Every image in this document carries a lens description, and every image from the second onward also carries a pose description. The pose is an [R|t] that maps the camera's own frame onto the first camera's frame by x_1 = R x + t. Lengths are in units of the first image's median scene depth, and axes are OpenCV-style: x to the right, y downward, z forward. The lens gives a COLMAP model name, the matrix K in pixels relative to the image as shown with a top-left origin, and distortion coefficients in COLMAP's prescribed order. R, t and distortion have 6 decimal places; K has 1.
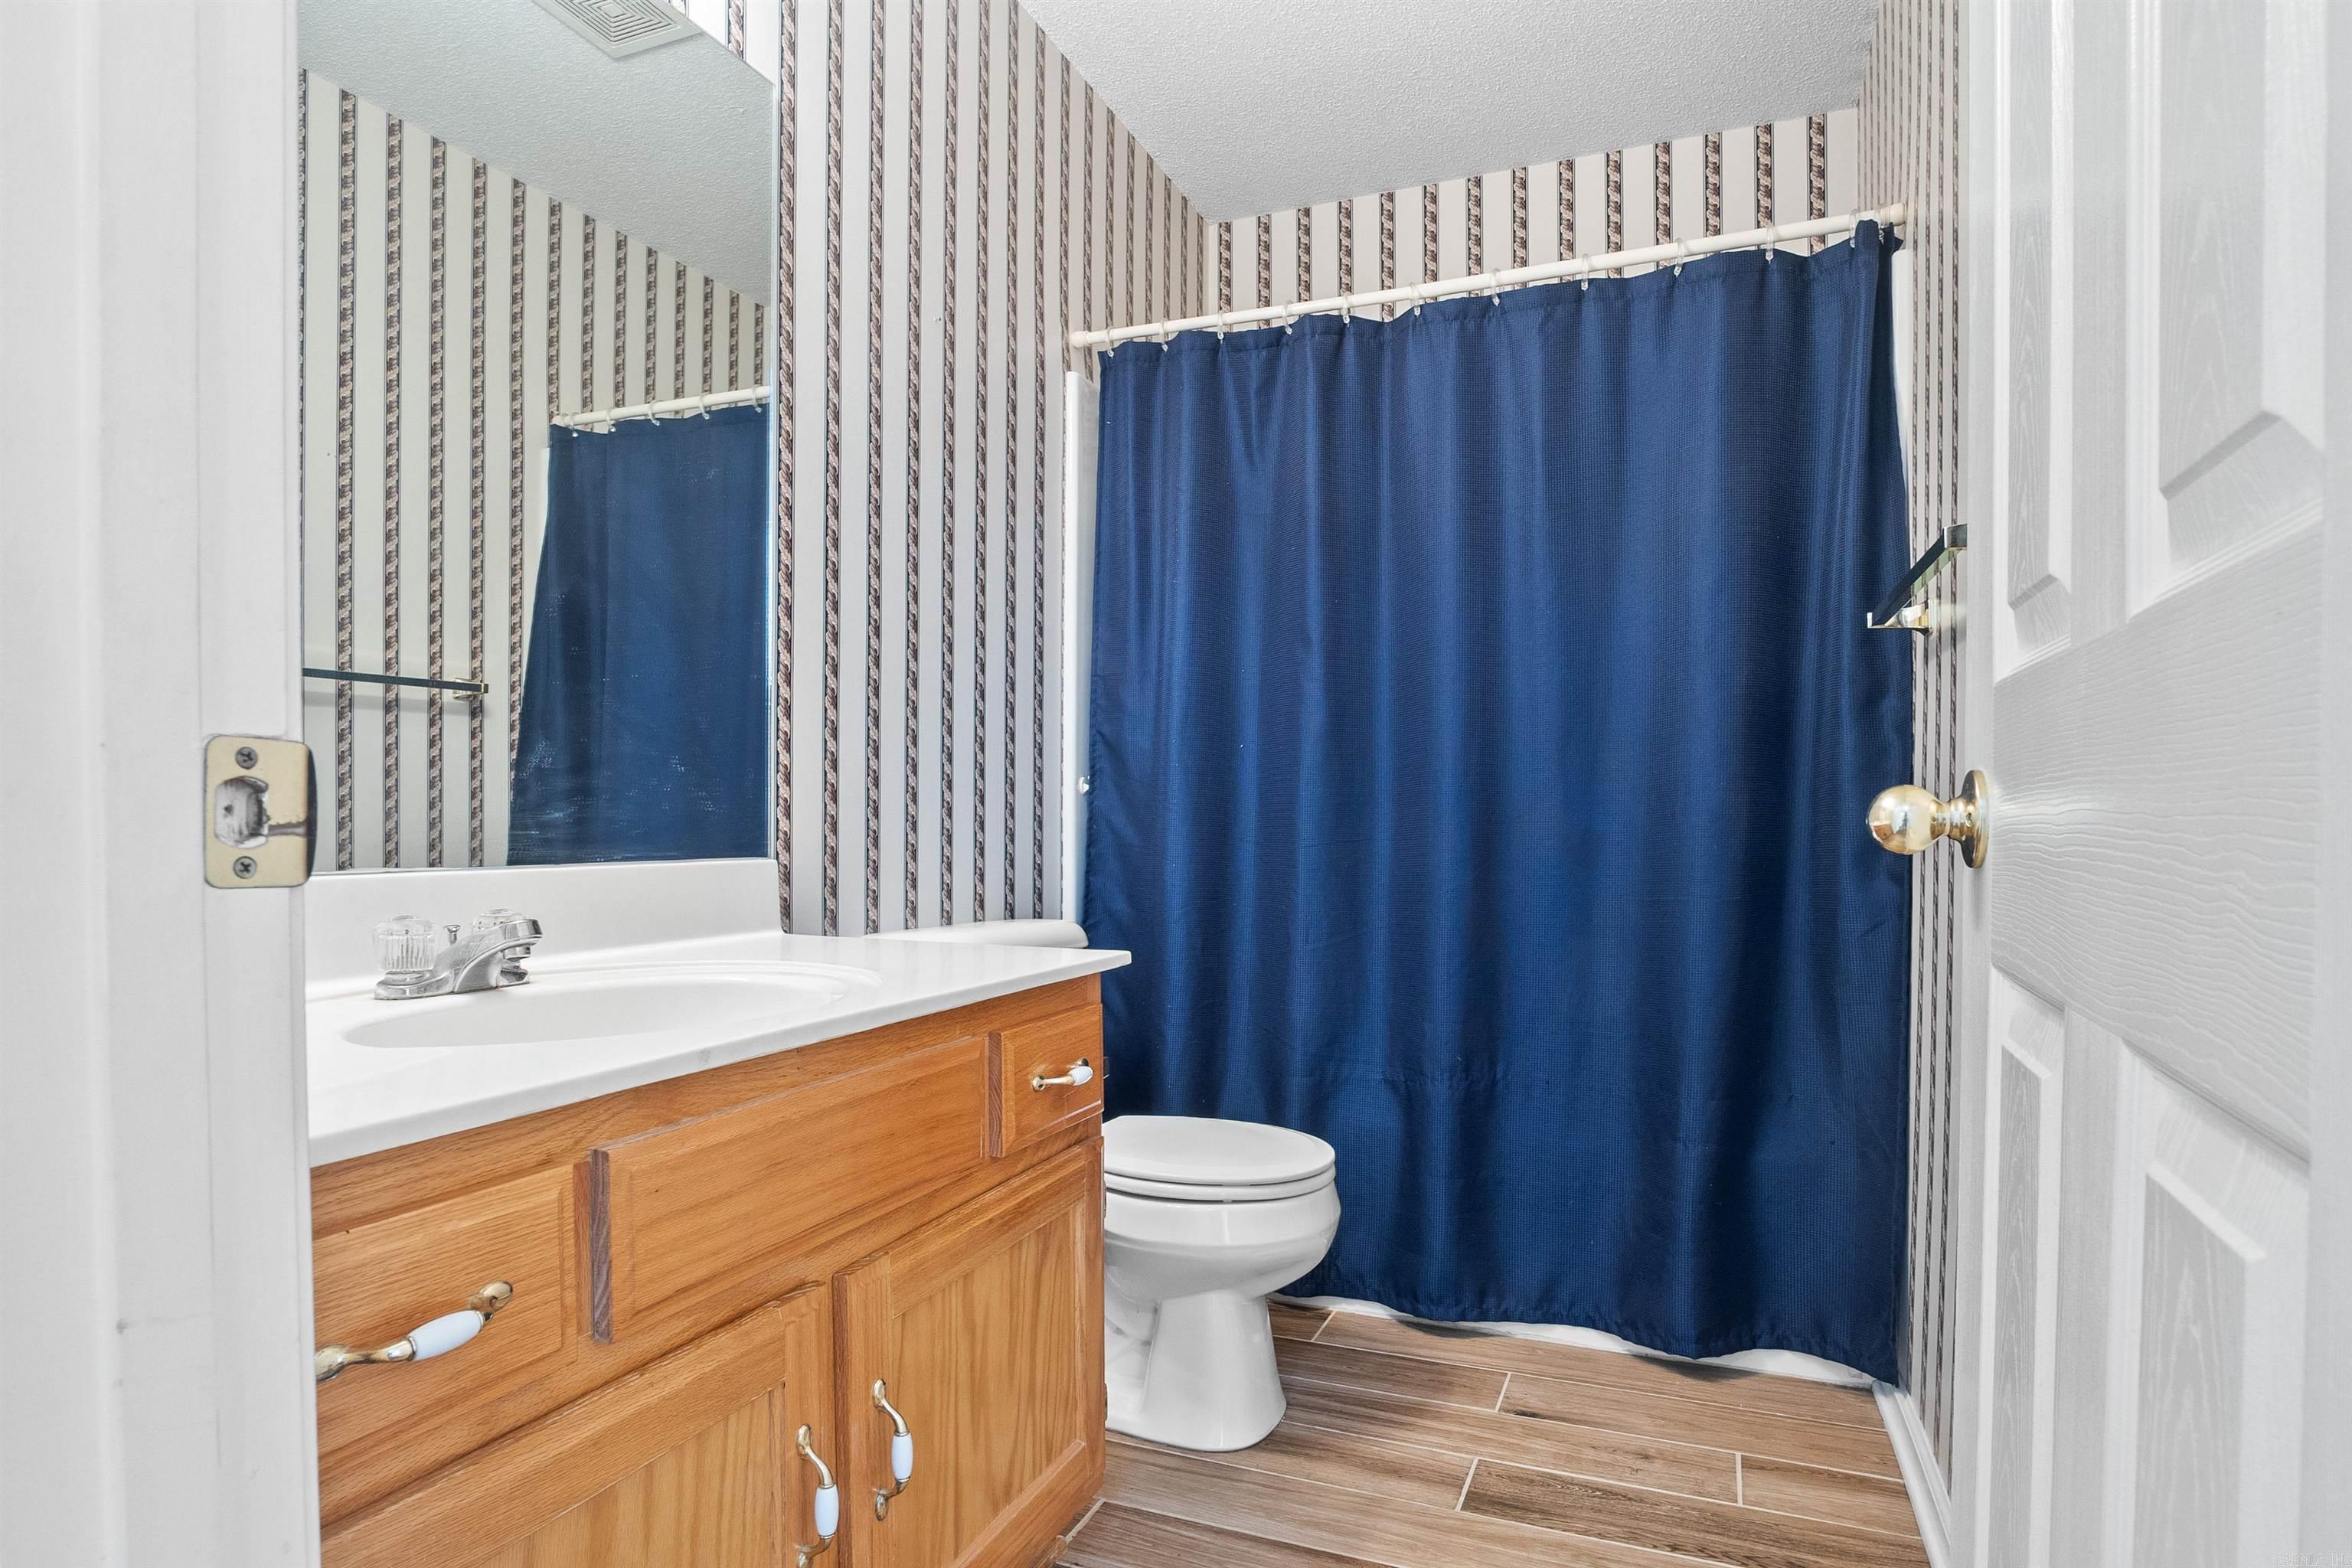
lens RADIAL K [[1311.4, 0, 1189.8], [0, 1311.4, 767.9], [0, 0, 1]] dist [-0.039545, 0.025294]
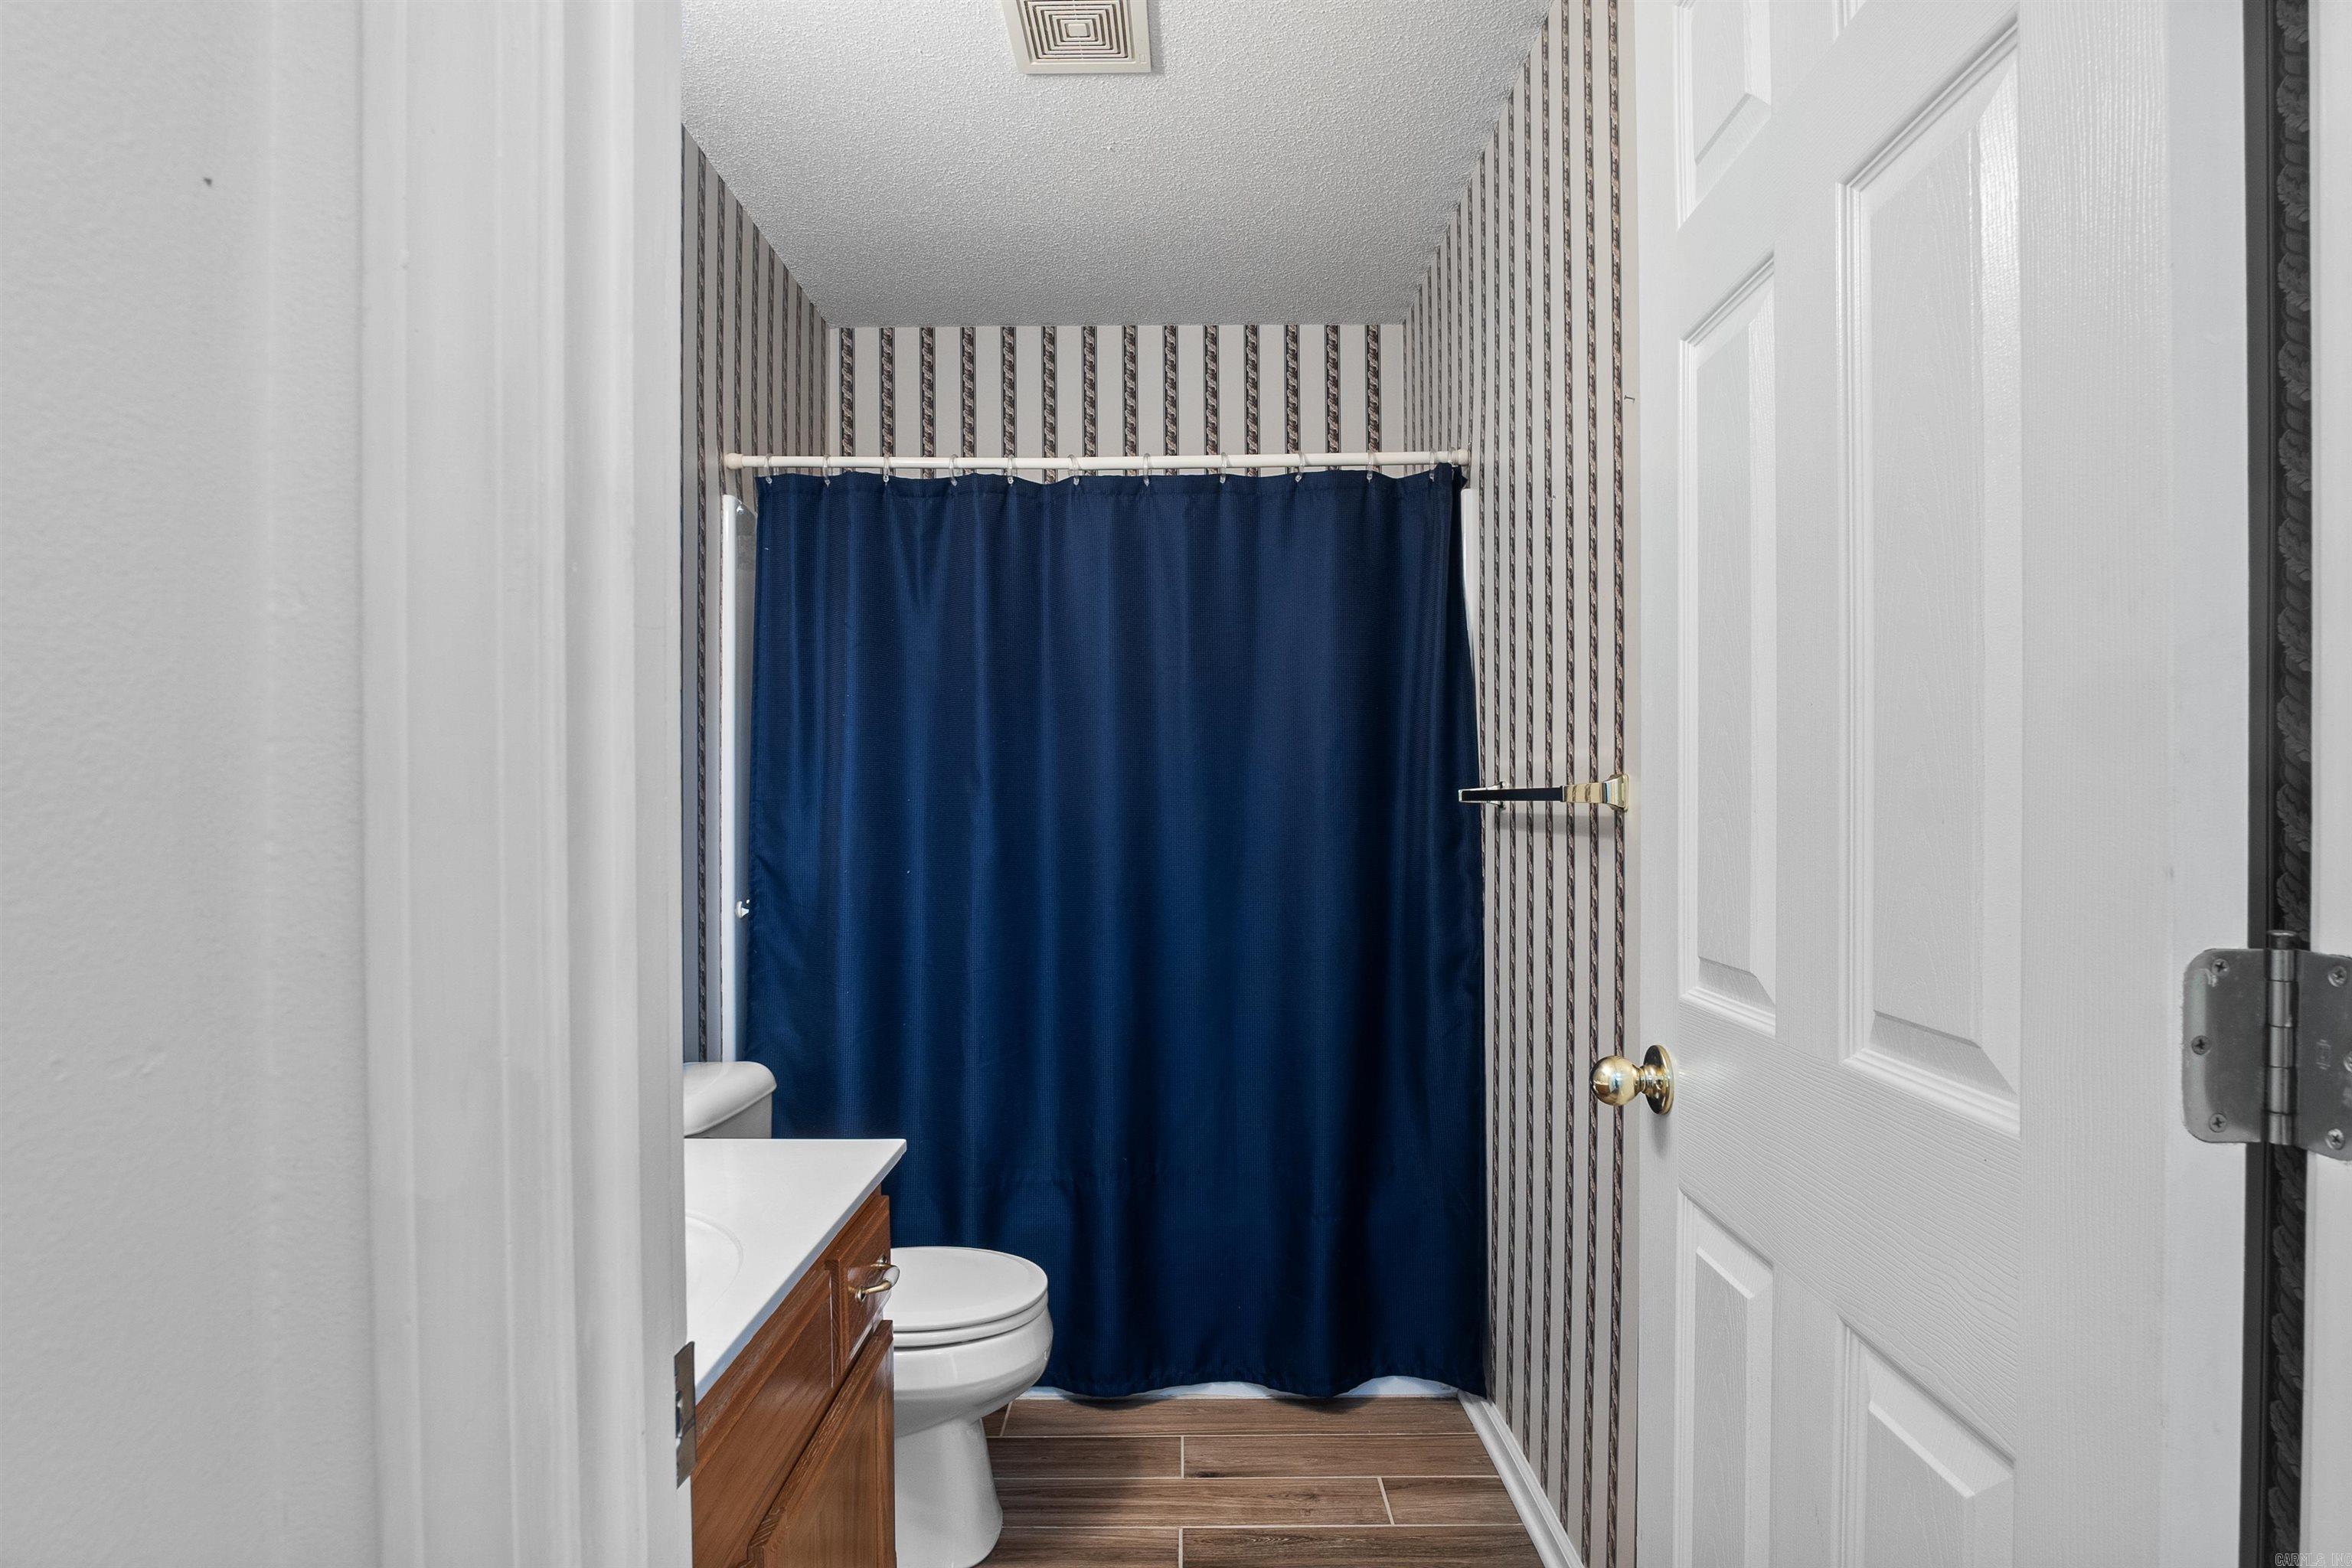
lens RADIAL K [[1284.4, 0, 1183.7], [0, 1284.4, 734.2], [0, 0, 1]] dist [-0.033035, 0.012414]
pose [[0.924328, 0.006532, 0.381544, -0.178664], [-0.000758, 0.999883, -0.015283, -0.133465], [-0.381599, 0.013837, 0.924225, -0.050308]]
